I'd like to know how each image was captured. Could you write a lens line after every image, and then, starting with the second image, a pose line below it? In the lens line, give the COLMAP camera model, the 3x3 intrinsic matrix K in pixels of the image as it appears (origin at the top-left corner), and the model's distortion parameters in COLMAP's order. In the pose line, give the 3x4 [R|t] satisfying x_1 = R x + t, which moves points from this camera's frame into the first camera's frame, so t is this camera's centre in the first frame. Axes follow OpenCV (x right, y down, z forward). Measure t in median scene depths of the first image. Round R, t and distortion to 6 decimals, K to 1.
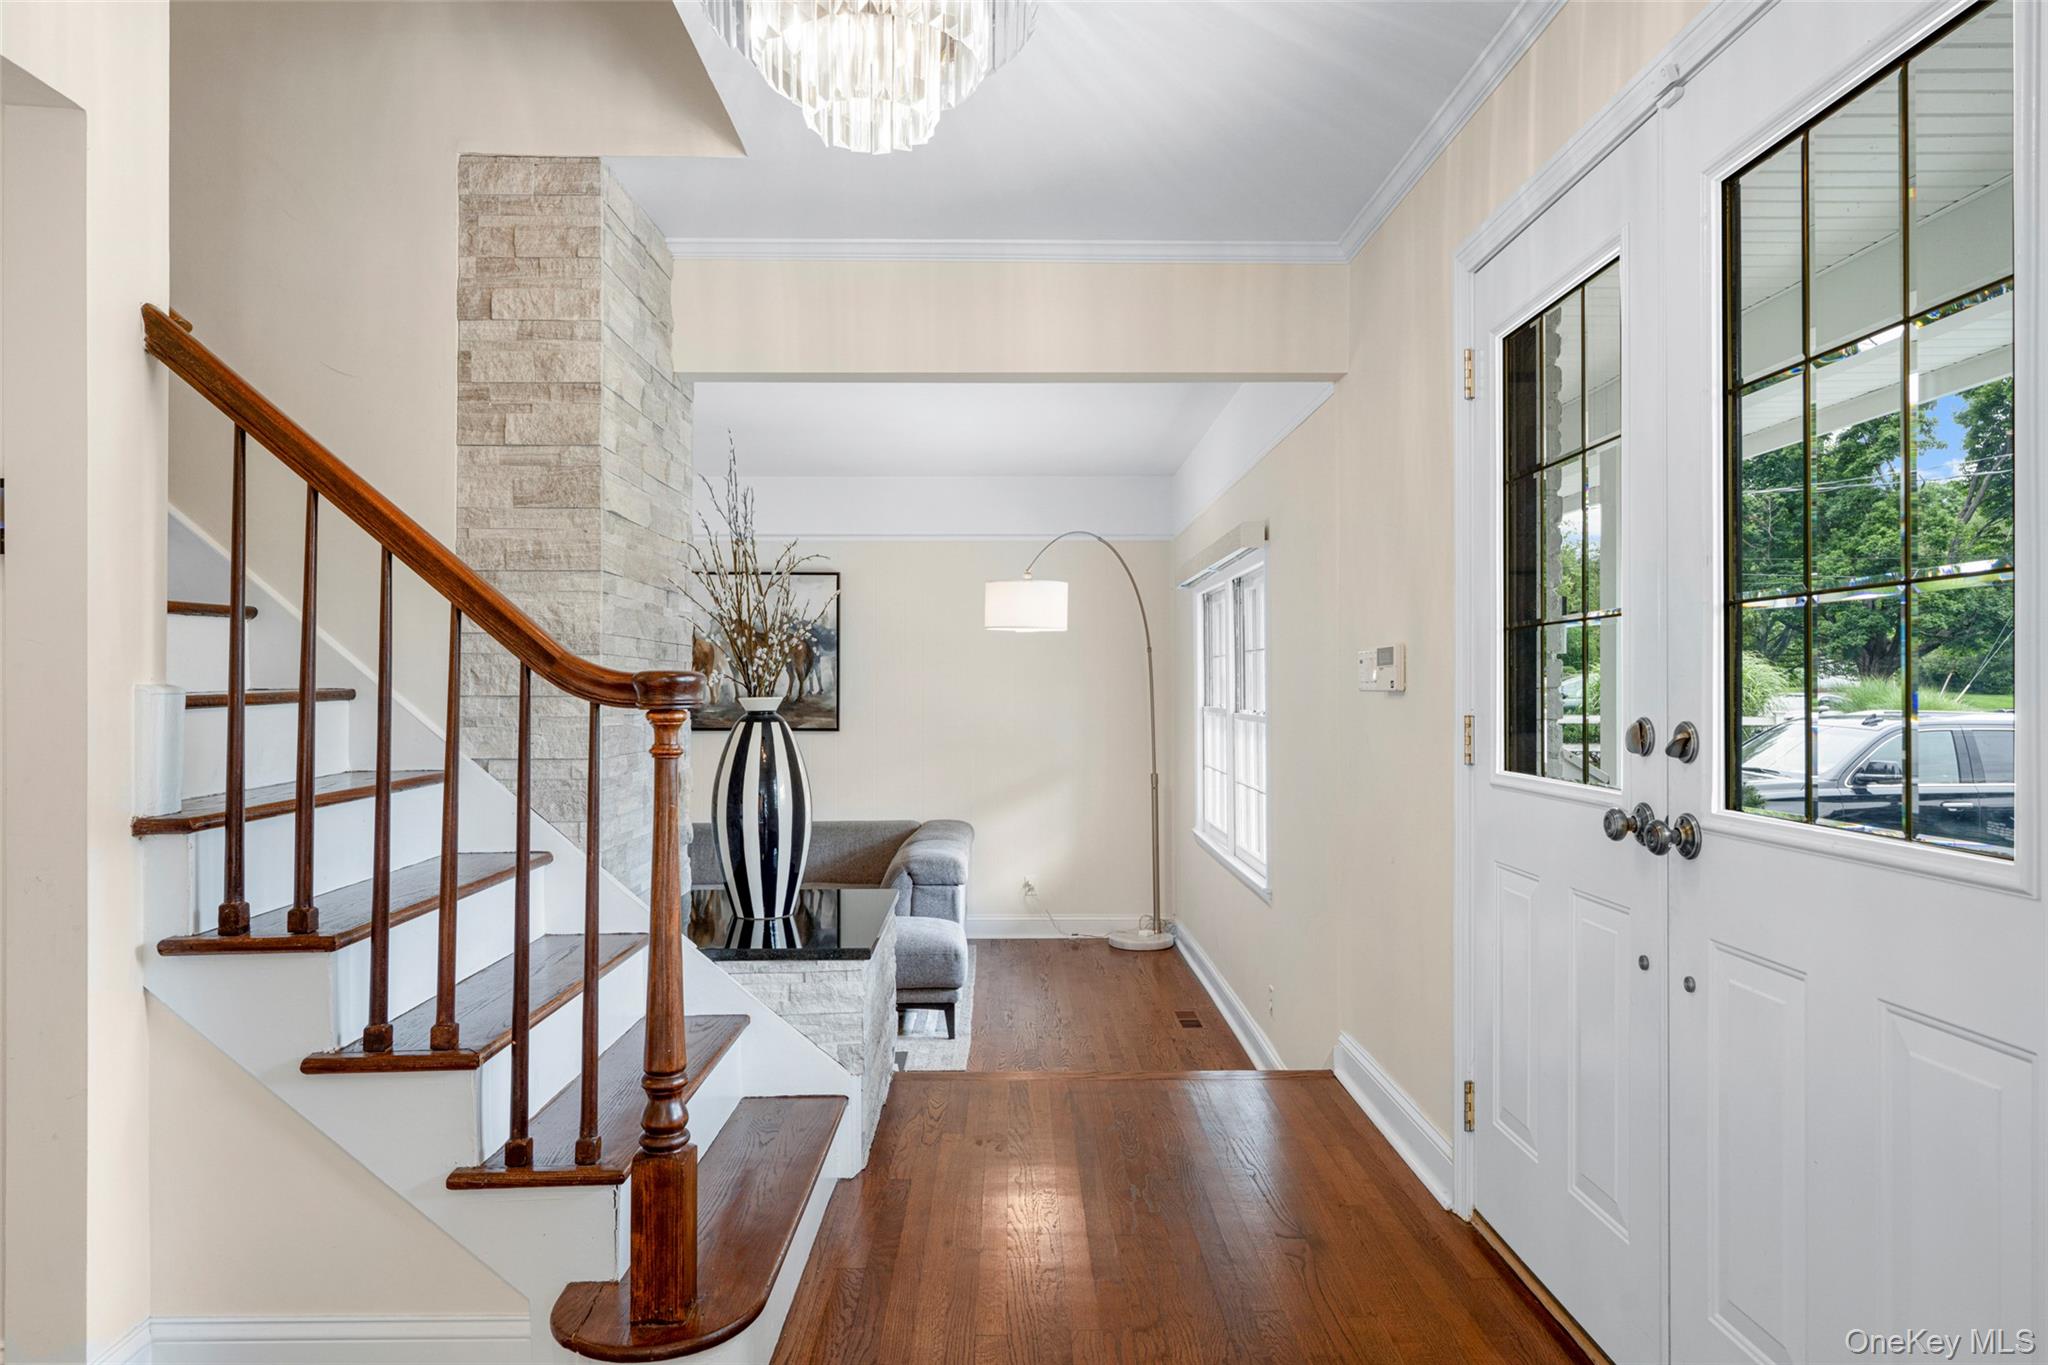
lens RADIAL K [[1272.7, 0, 1030.7], [0, 1272.7, 680.3], [0, 0, 1]] dist [-0.001628, -0.000383]
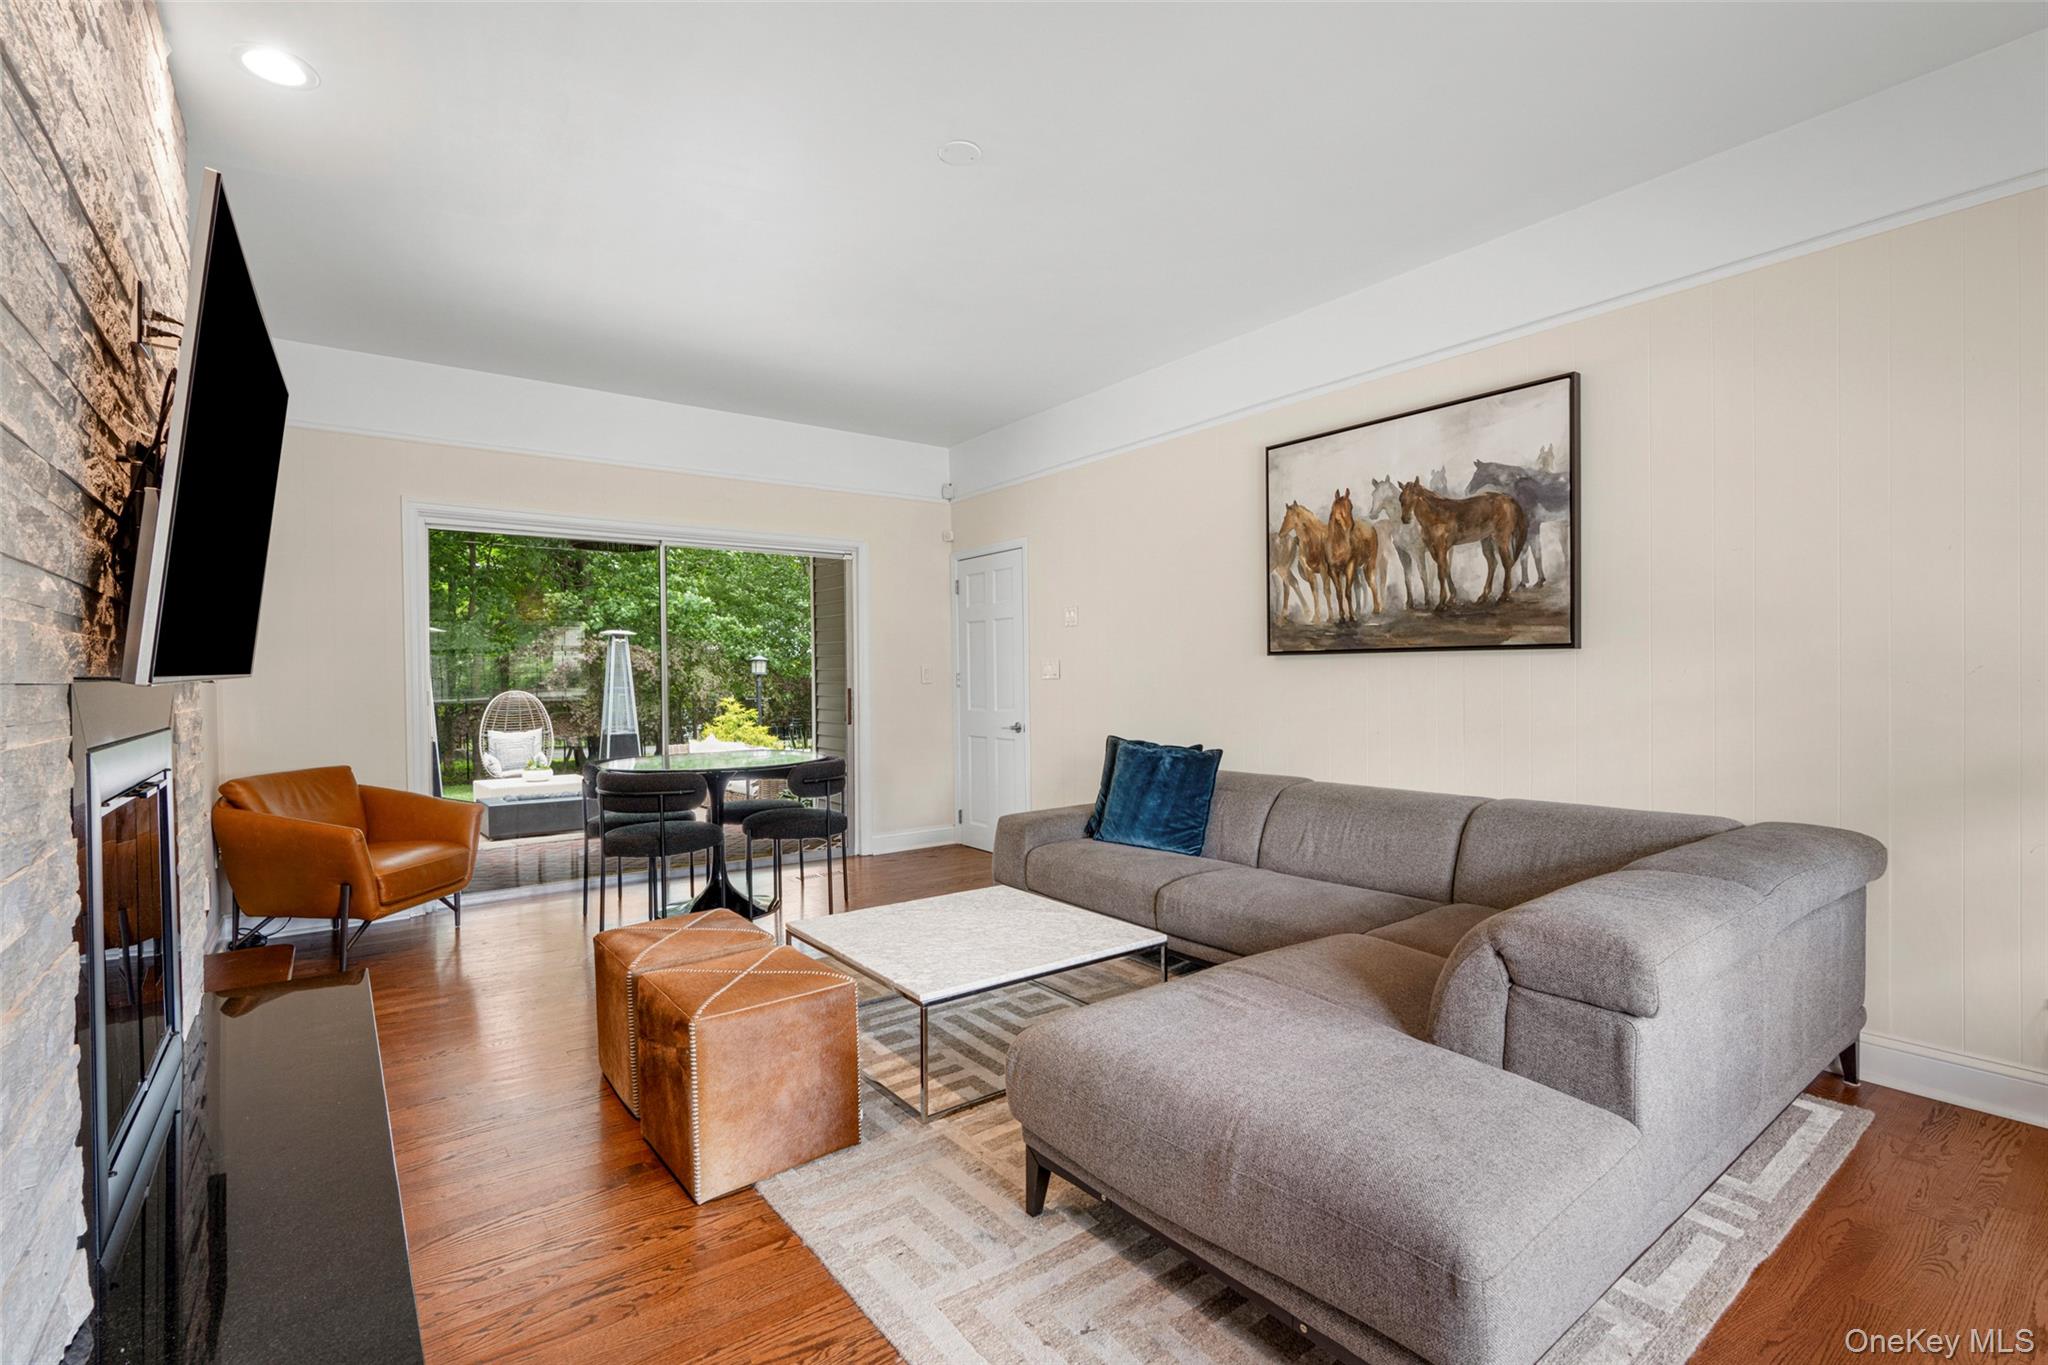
lens RADIAL K [[933.4, 0, 1022.1], [0, 933.4, 684.4], [0, 0, 1]] dist [-0.010529, 0.002412]
pose [[0.601033, 0.002492, -0.799220, 0.035433], [0.009228, 0.999907, 0.010057, 0.049830], [0.799171, -0.013419, 0.600954, 0.547574]]
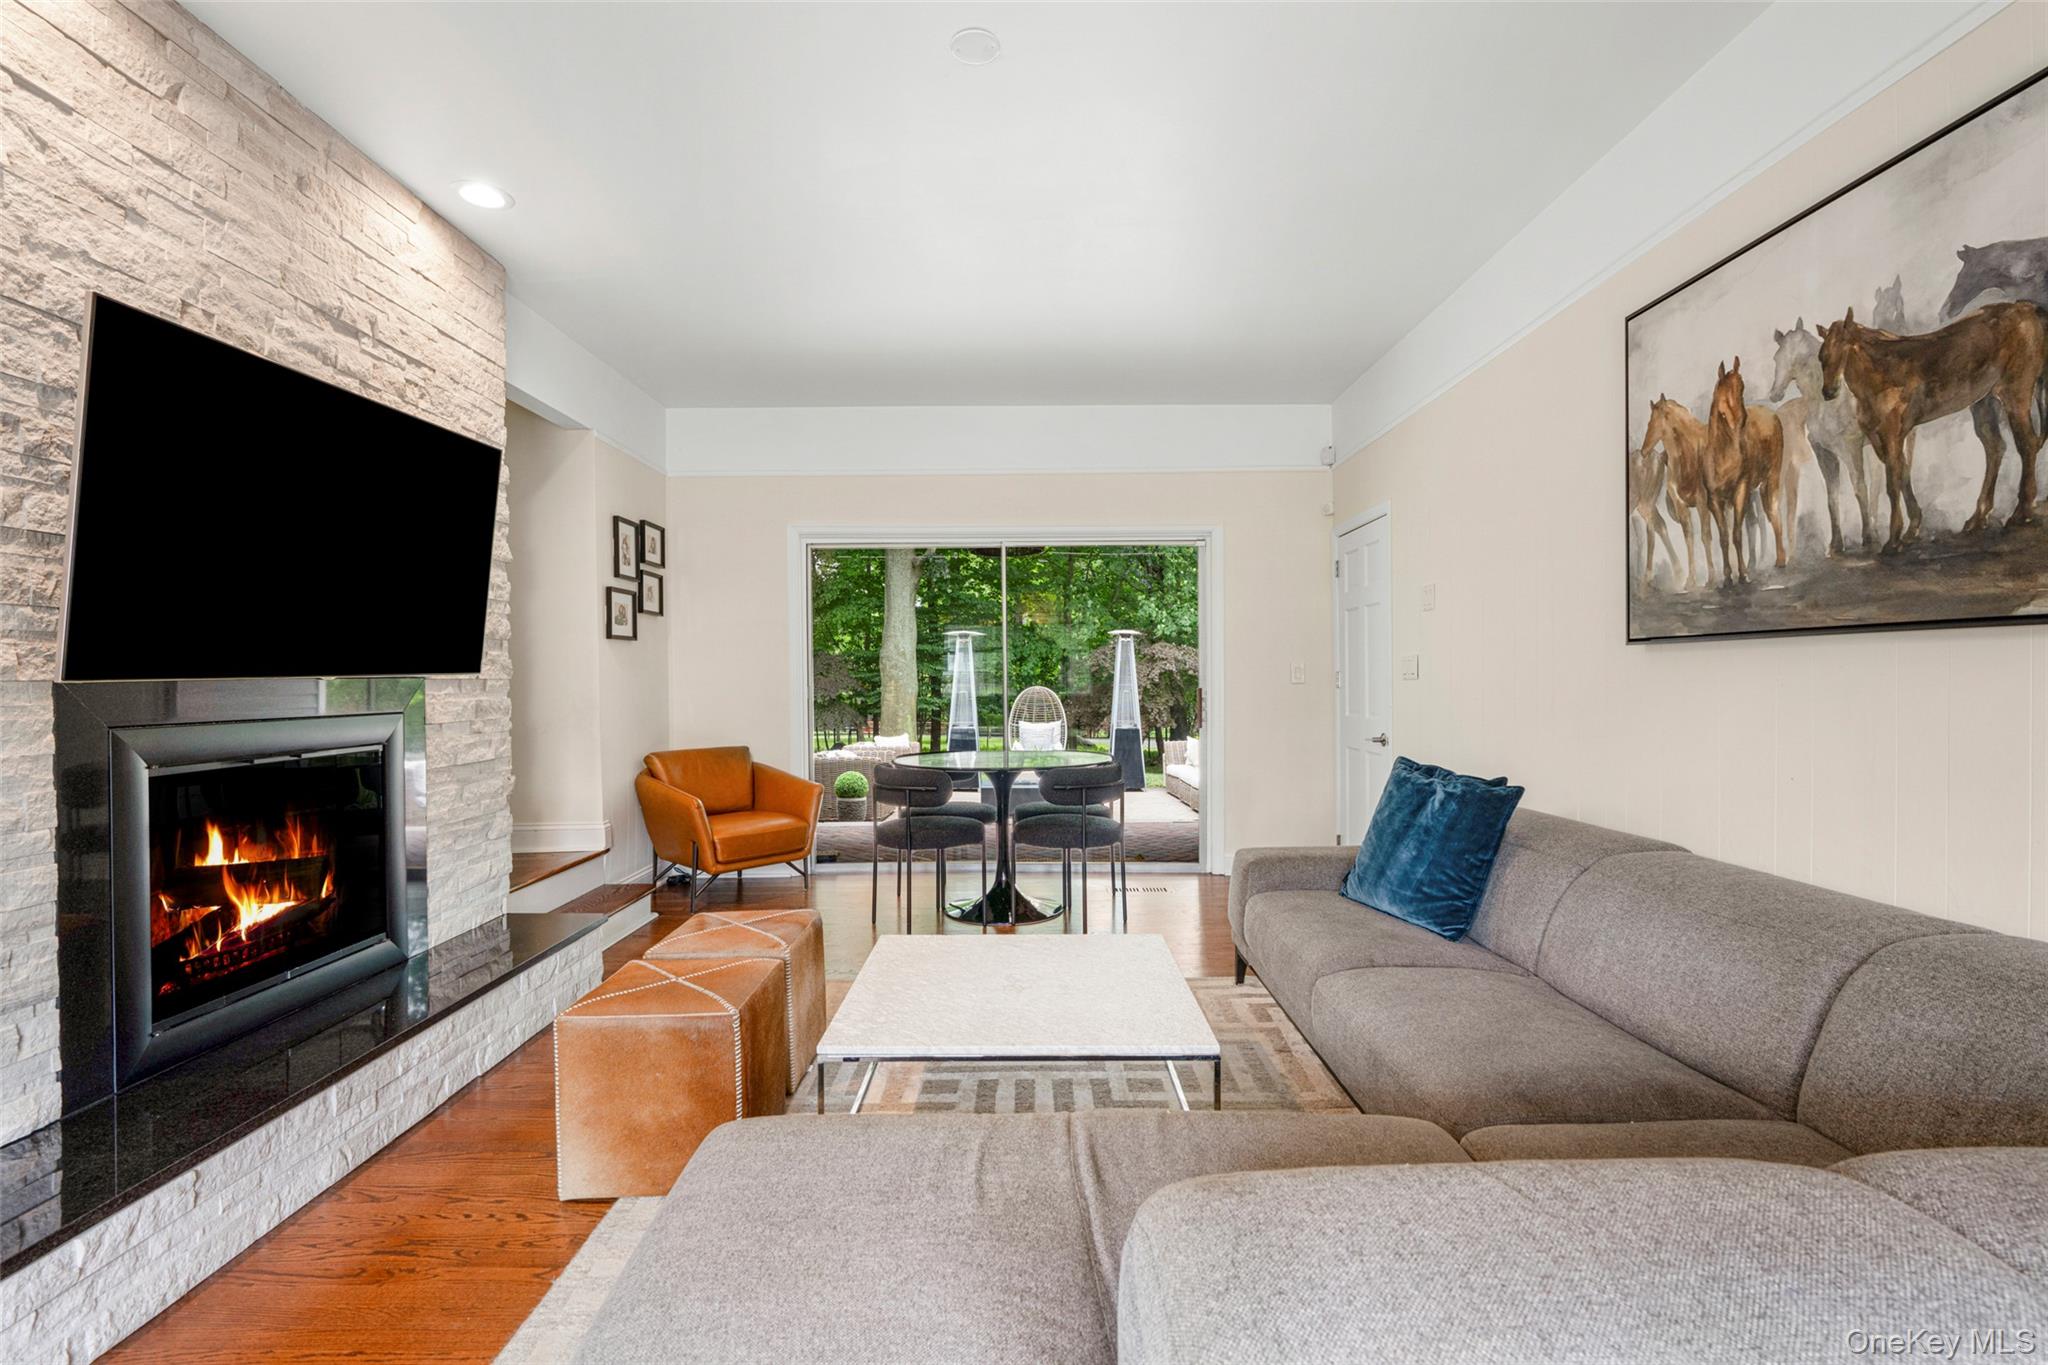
lens RADIAL K [[933.4, 0, 1020.1], [0, 933.4, 688.0], [0, 0, 1]] dist [-0.010529, 0.002412]
pose [[-0.002964, 0.011442, -0.999930, 0.032719], [0.005657, 0.999919, 0.011425, 0.050649], [0.999980, -0.005622, -0.003028, 0.769973]]
